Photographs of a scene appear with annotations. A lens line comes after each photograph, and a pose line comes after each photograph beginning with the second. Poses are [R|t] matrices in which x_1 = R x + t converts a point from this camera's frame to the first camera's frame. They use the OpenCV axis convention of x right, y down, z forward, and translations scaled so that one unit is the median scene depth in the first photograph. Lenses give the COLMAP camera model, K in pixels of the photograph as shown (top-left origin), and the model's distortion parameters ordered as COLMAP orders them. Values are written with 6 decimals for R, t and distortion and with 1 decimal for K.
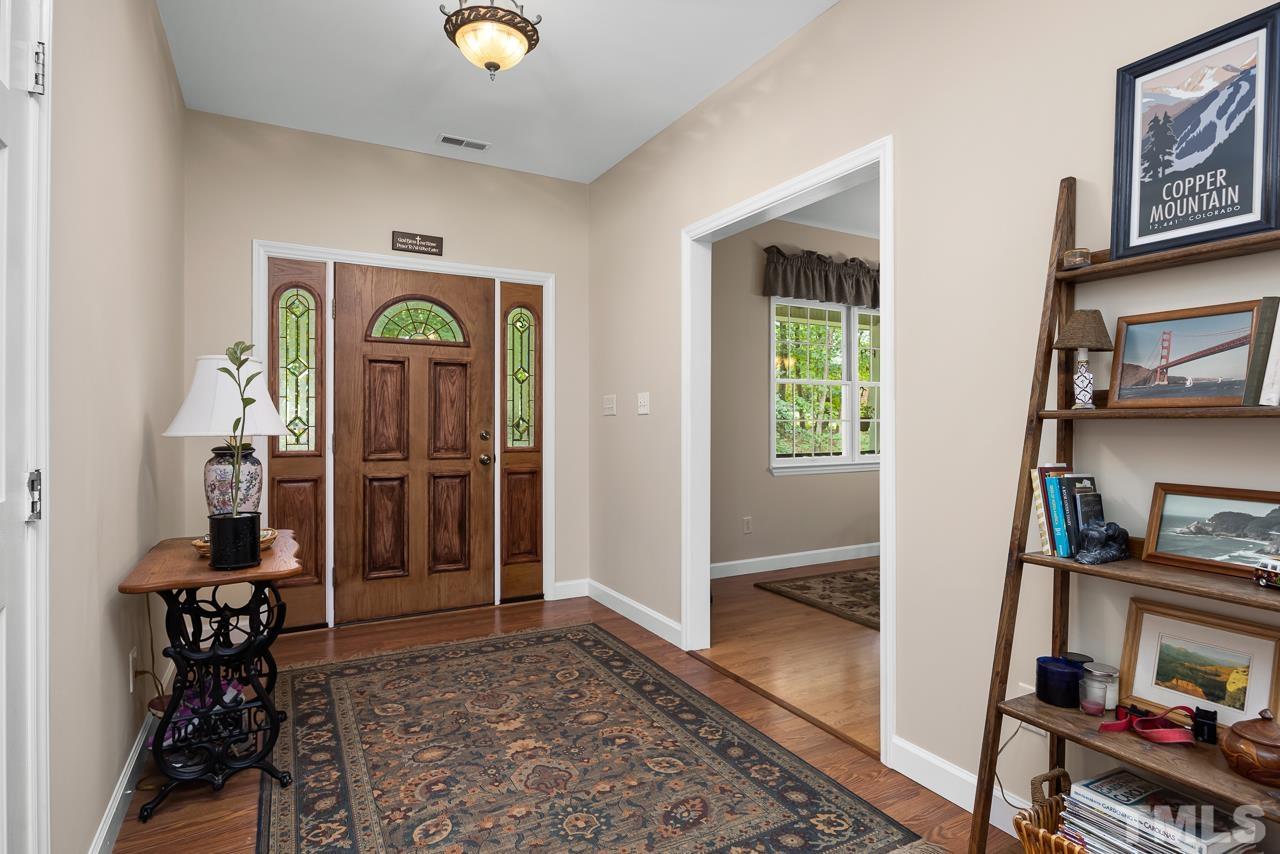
lens RADIAL K [[664.9, 0, 640.0], [0, 664.9, 427.0], [0, 0, 1]] dist [-0.001749, -0.000273]
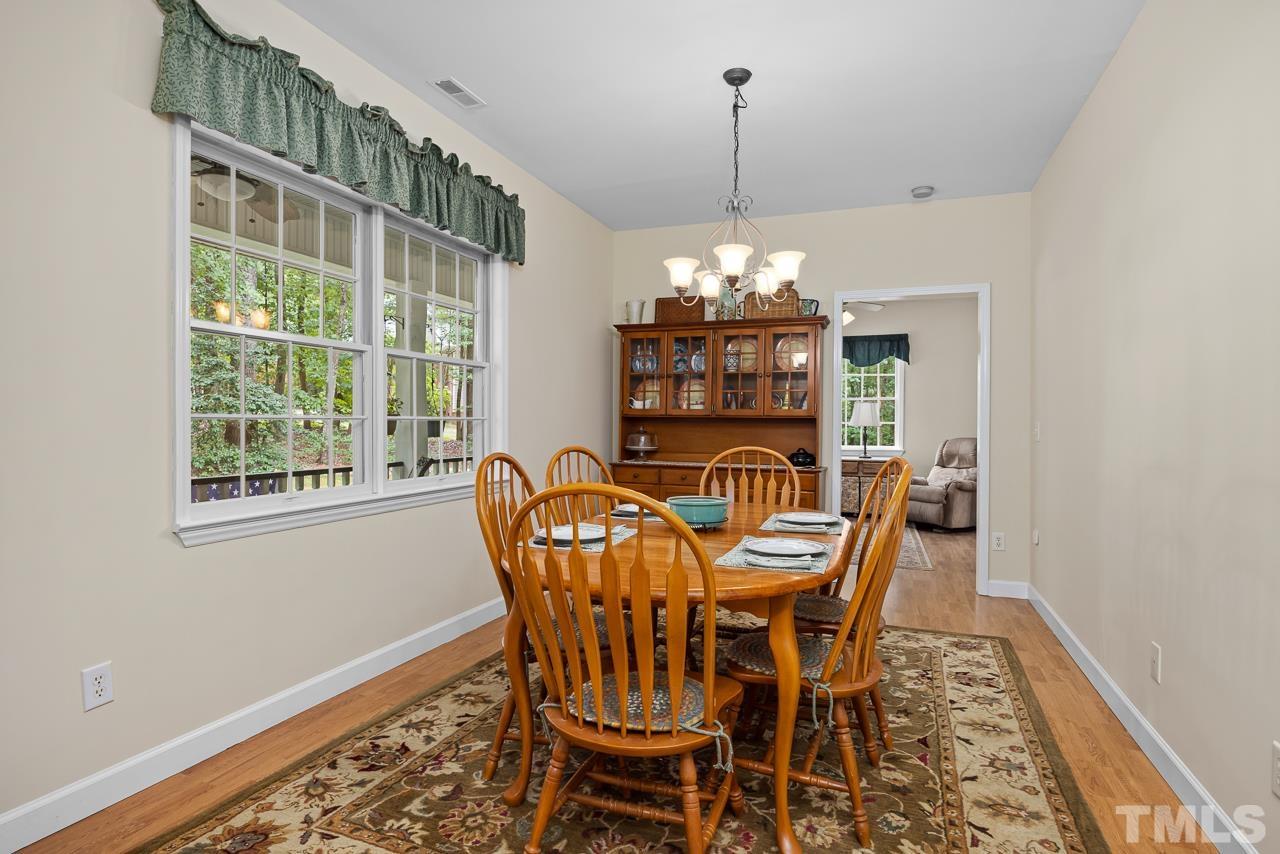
lens RADIAL K [[664.9, 0, 640.0], [0, 664.9, 427.0], [0, 0, 1]] dist [-0.001749, -0.000273]
pose [[0.765795, 0.000680, 0.643084, 0.144485], [-0.000715, 1.000000, -0.000207, -0.002147], [-0.643084, -0.000301, 0.765796, 0.469056]]
